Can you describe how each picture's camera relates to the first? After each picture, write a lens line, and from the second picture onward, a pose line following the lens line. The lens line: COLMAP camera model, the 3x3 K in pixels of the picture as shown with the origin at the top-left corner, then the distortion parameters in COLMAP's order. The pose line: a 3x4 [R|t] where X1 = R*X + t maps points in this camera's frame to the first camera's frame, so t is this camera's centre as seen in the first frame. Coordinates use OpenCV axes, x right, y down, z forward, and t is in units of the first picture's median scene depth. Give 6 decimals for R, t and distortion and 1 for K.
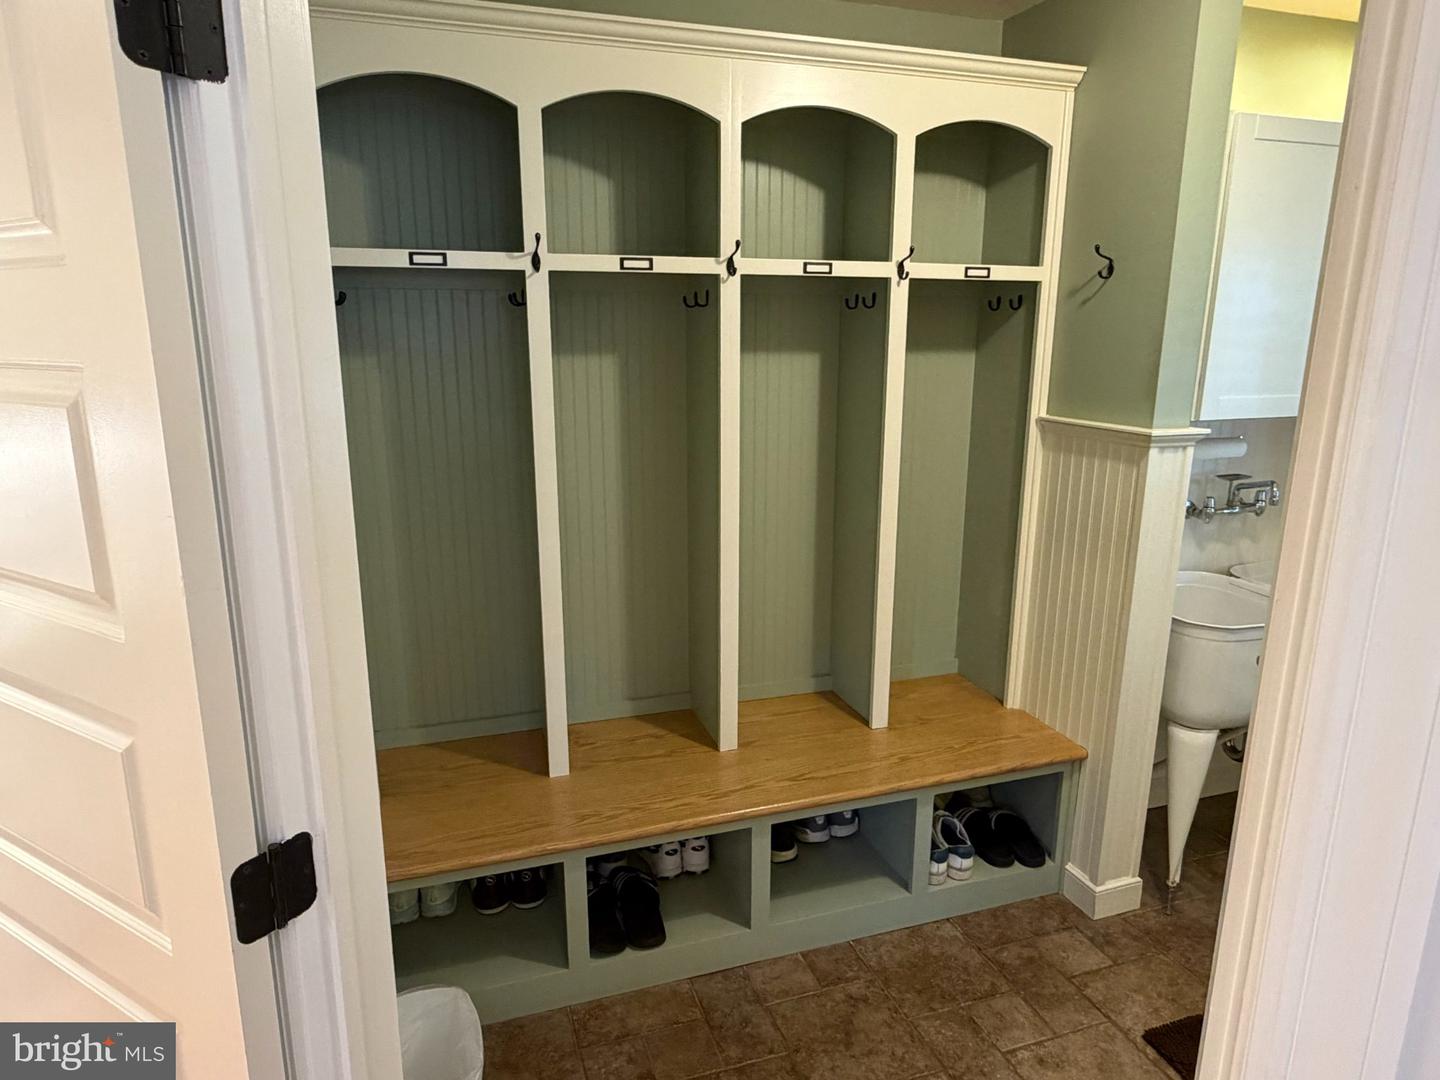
lens RADIAL K [[881.2, 0, 718.6], [0, 881.2, 541.2], [0, 0, 1]] dist [0.001290, -0.000735]
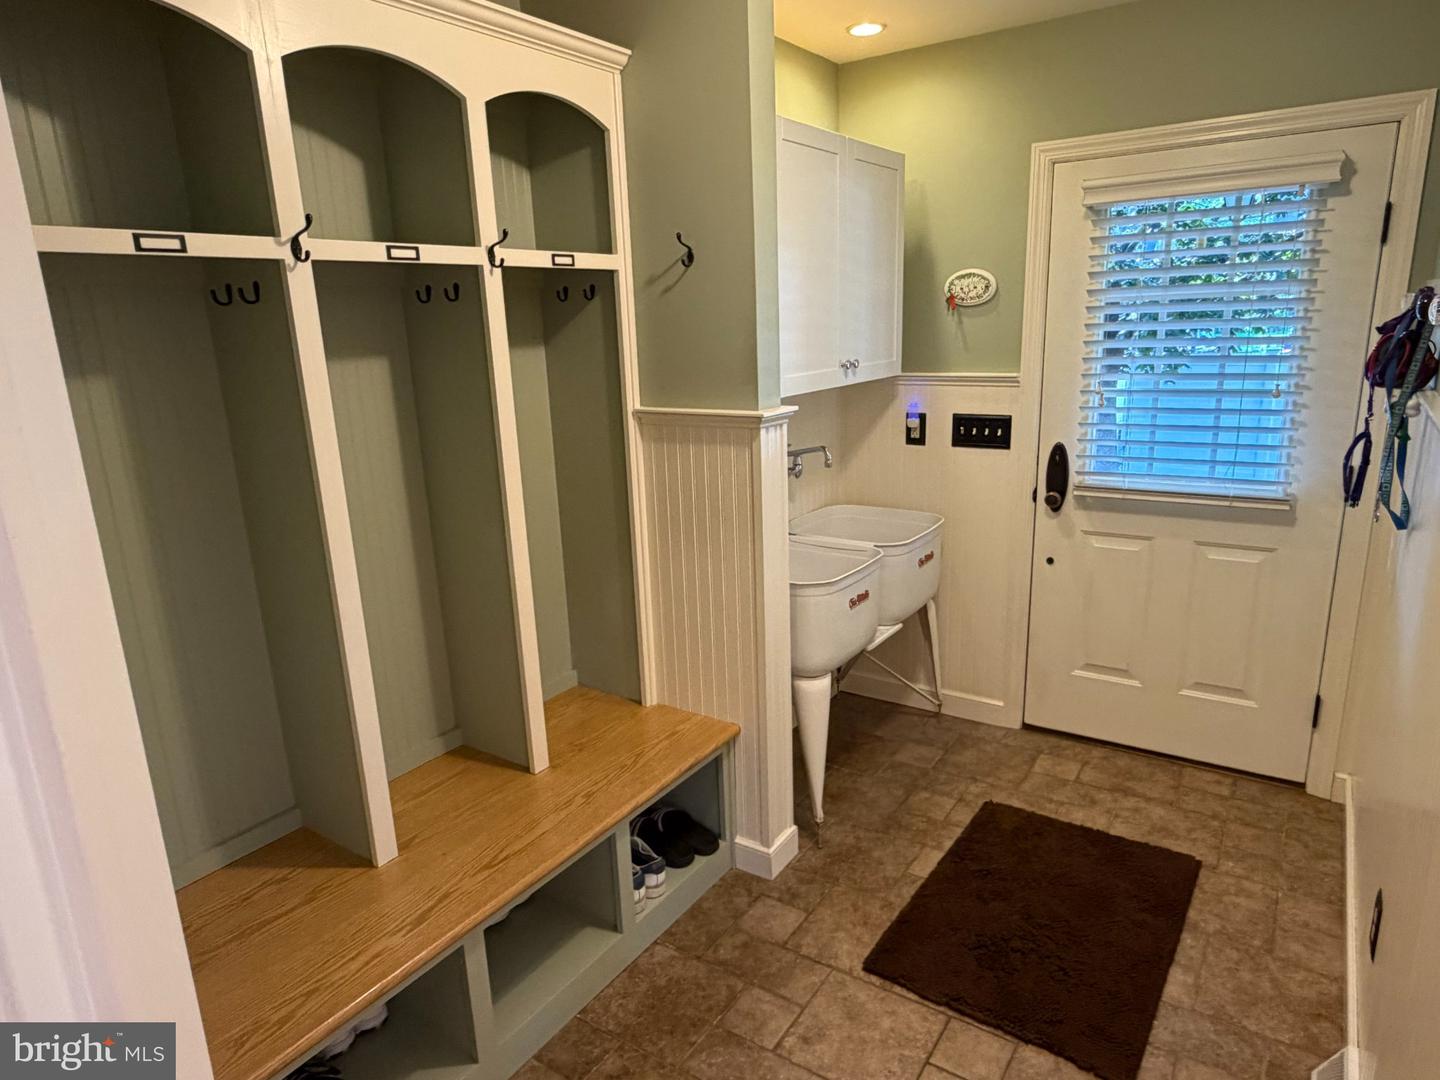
lens RADIAL K [[881.2, 0, 720.3], [0, 881.2, 539.3], [0, 0, 1]] dist [0.001290, -0.000735]
pose [[0.792129, -0.178008, 0.583819, -0.165839], [0.173320, 0.982752, 0.064482, -0.048205], [-0.585228, 0.050110, 0.809319, 0.170519]]
